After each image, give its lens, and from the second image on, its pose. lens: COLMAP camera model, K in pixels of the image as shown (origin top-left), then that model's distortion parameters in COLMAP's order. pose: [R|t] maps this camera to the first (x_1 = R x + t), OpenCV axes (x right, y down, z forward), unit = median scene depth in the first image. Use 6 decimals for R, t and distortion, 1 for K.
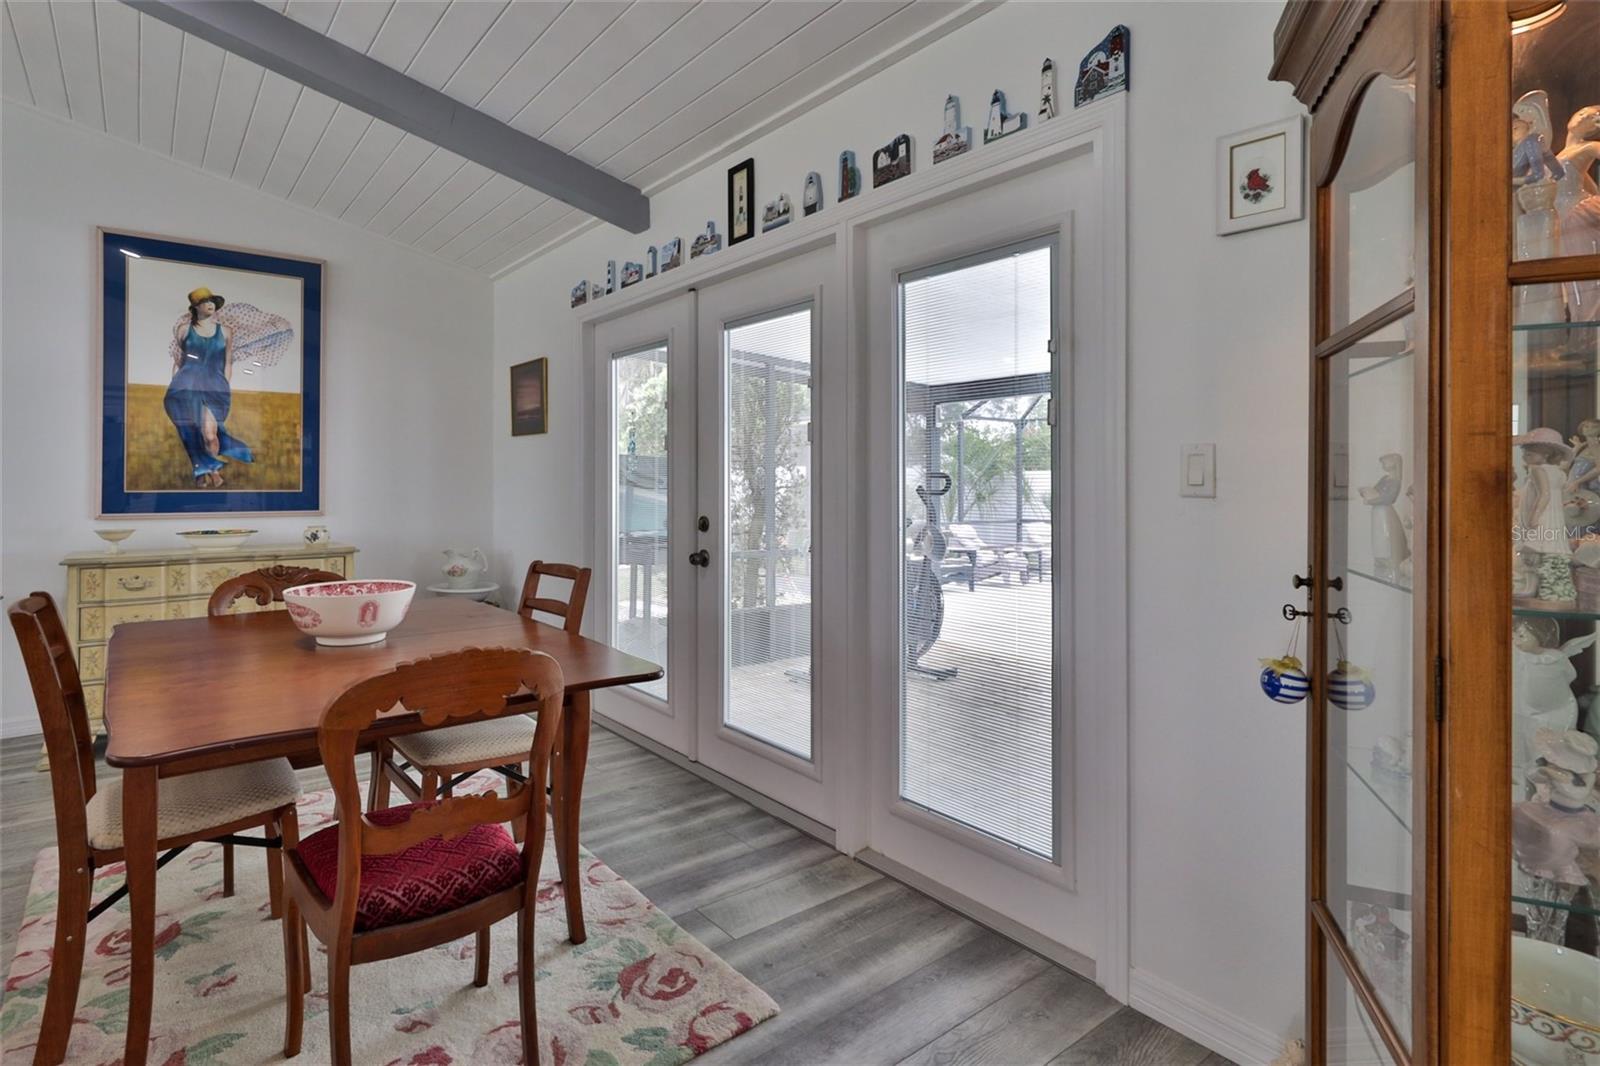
lens RADIAL K [[803.7, 0, 732.8], [0, 803.7, 476.4], [0, 0, 1]] dist [0.000372, 0.000088]
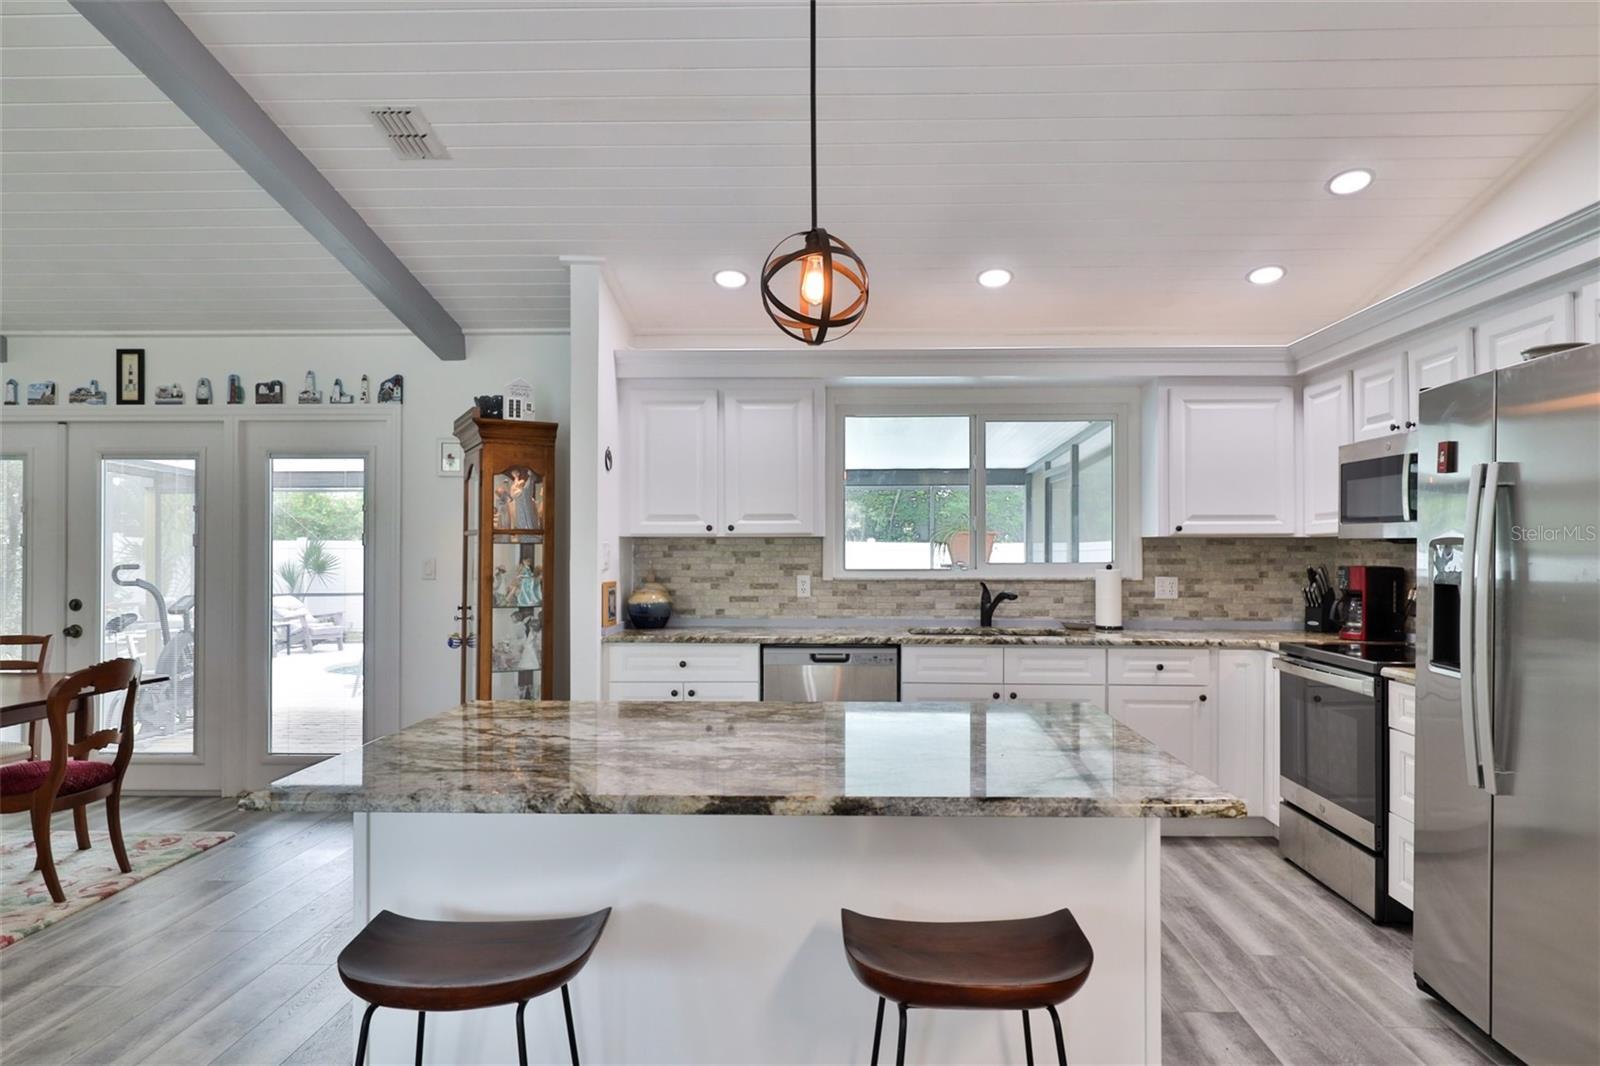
lens RADIAL K [[966.6, 0, 813.9], [0, 966.6, 537.4], [0, 0, 1]] dist [0.004003, 0.000772]
pose [[0.621091, 0.008422, 0.783693, -0.558224], [-0.006604, 0.999963, -0.005513, -0.052582], [-0.783710, -0.001751, 0.621124, -0.973999]]
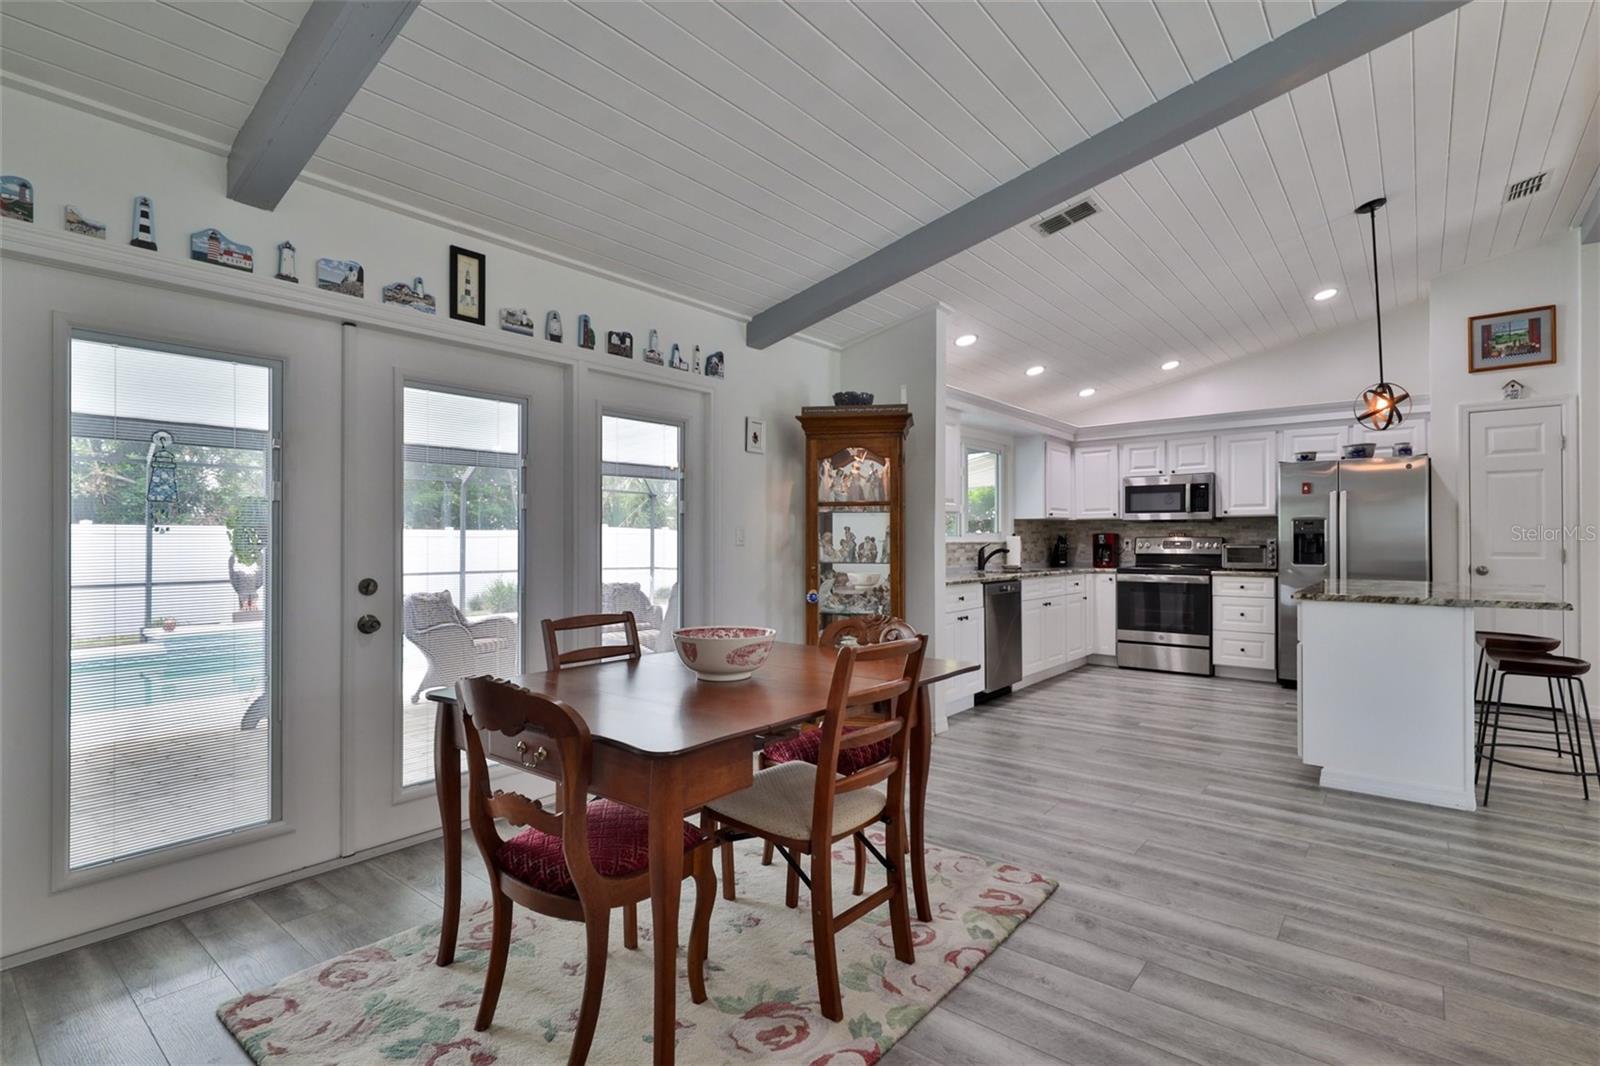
lens RADIAL K [[760.1, 0, 800.5], [0, 760.1, 536.1], [0, 0, 1]] dist [-0.000657, 0.001552]
pose [[-0.241972, 0.004327, 0.970274, -1.059927], [-0.005195, 0.999970, -0.005755, 0.003272], [-0.970269, -0.006433, -0.241942, 0.779592]]
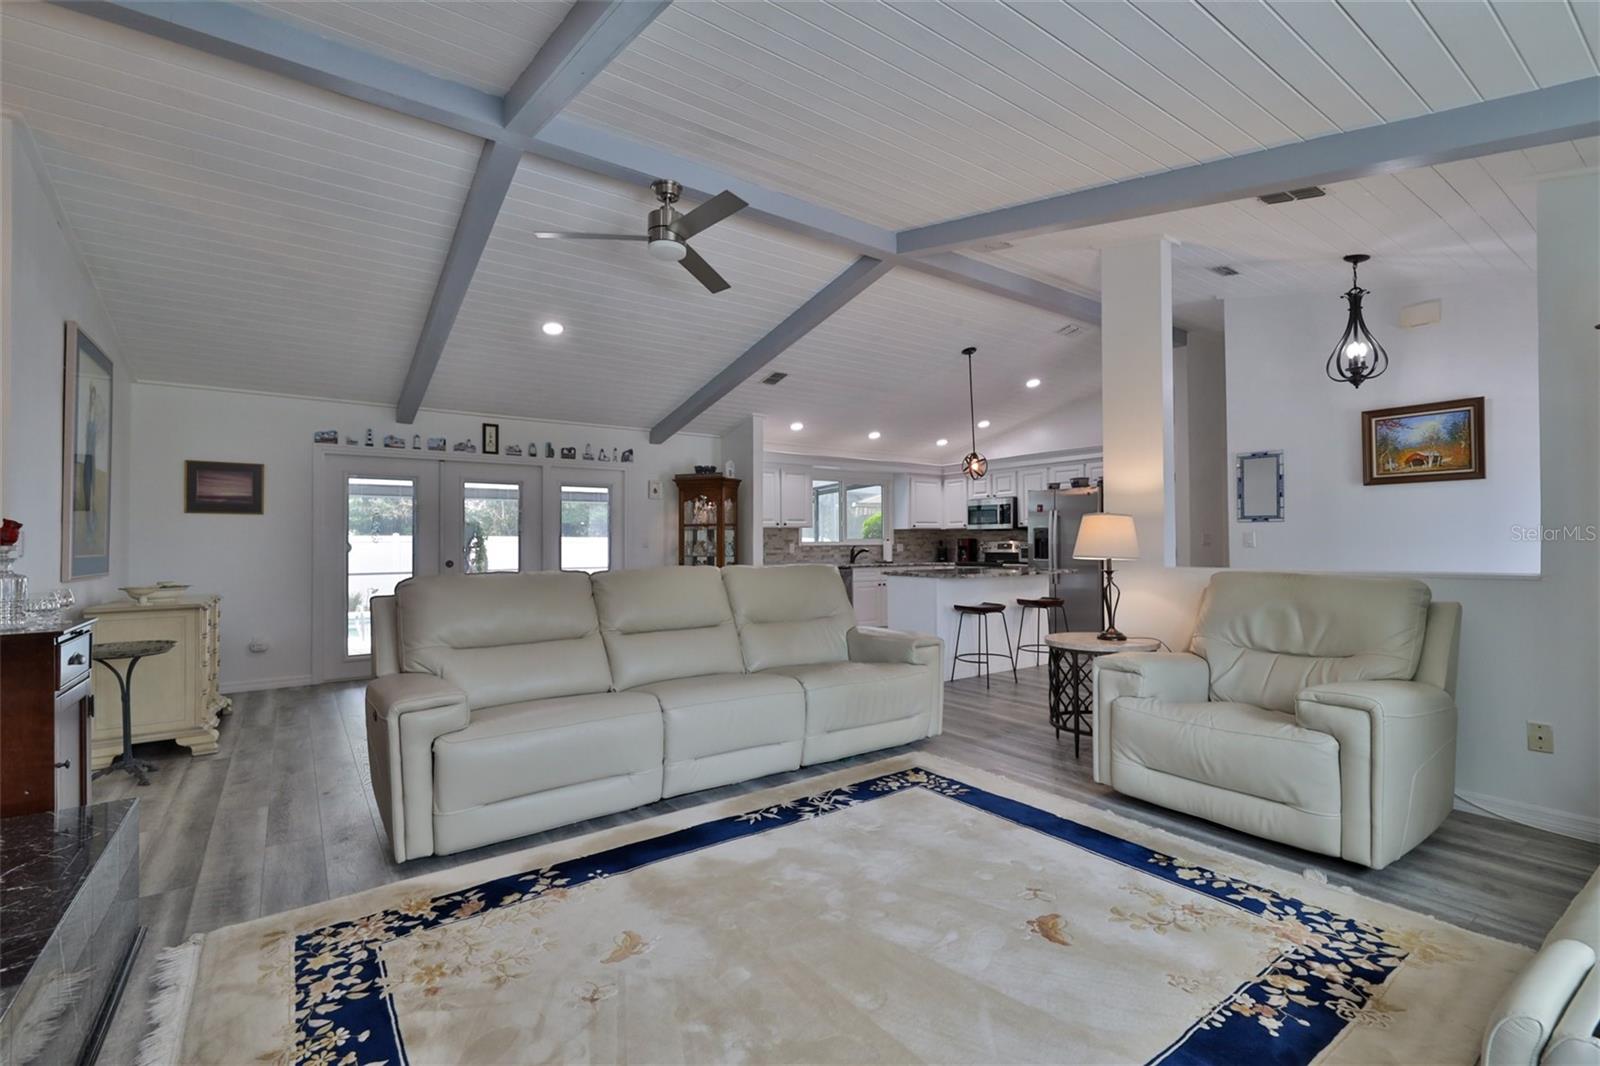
lens RADIAL K [[716.3, 0, 799.5], [0, 716.3, 535.7], [0, 0, 1]] dist [0.004658, 0.000239]
pose [[0.021169, 0.011227, 0.999713, -2.210828], [-0.000961, 0.999937, -0.011209, -0.000055], [-0.999775, -0.000724, 0.021179, -0.051176]]
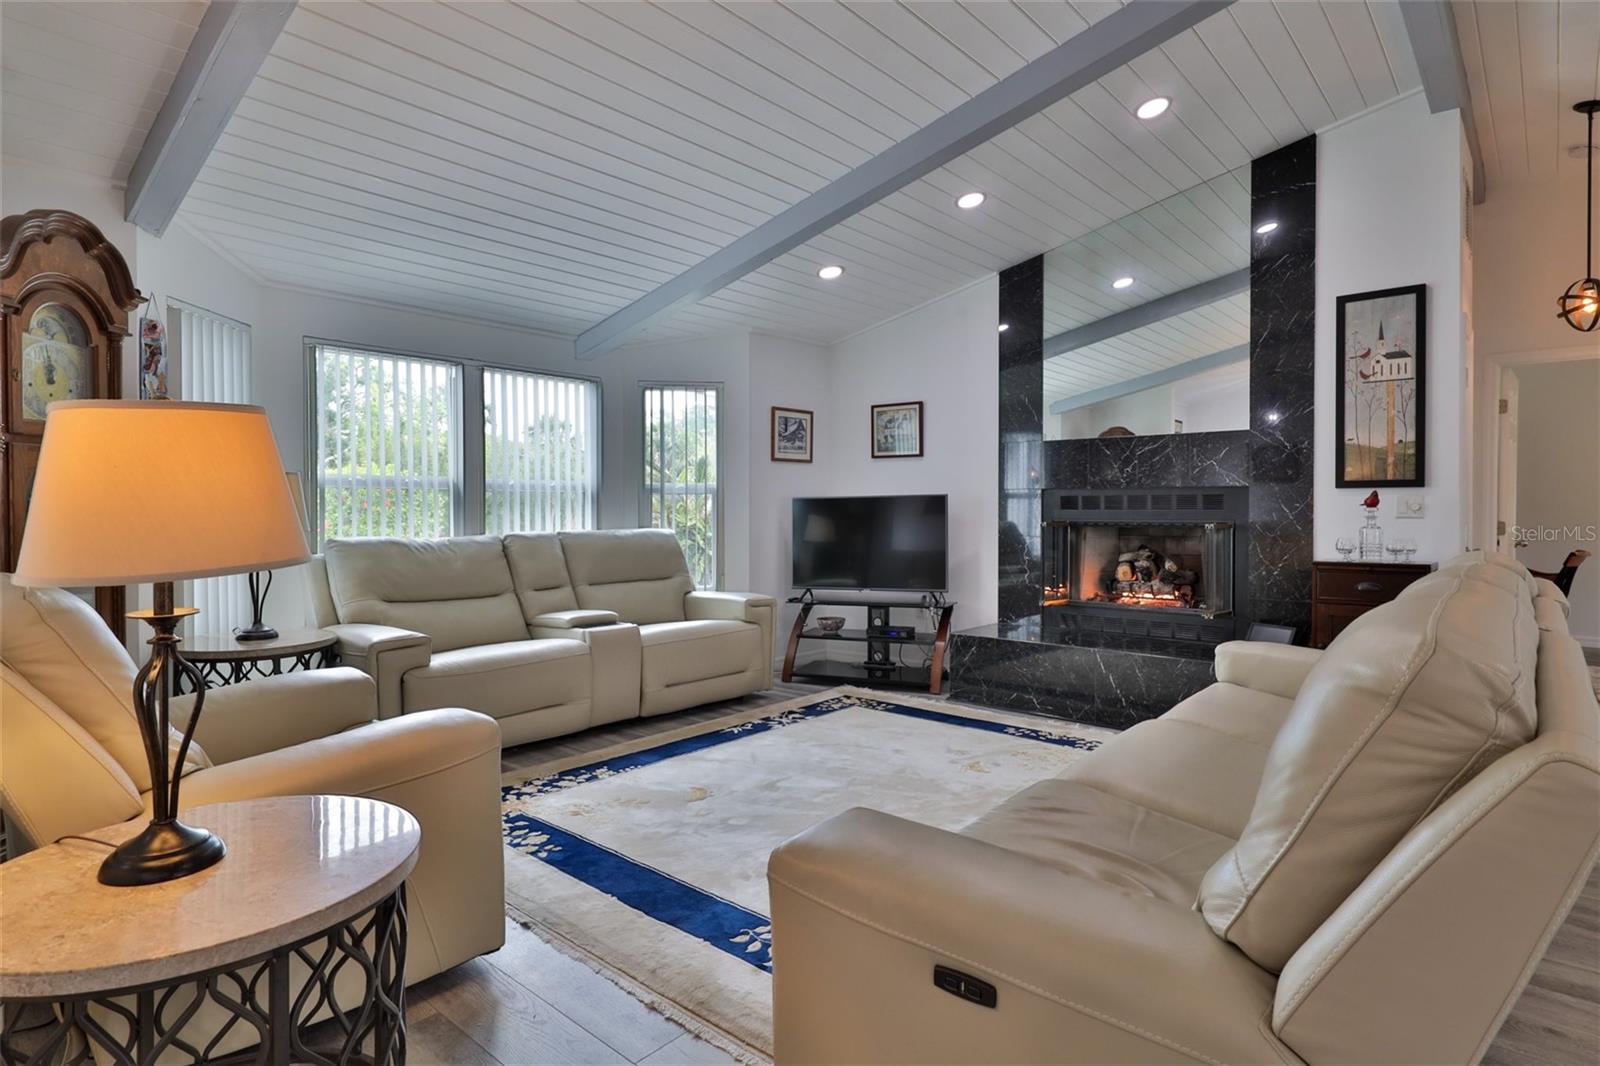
lens RADIAL K [[845.2, 0, 791.7], [0, 845.2, 517.2], [0, 0, 1]] dist [-0.014325, 0.001220]
pose [[0.192734, 0.010860, -0.981191, -0.397758], [0.005718, 0.999909, 0.012190, -0.002675], [0.981234, -0.007960, 0.192654, -0.370216]]
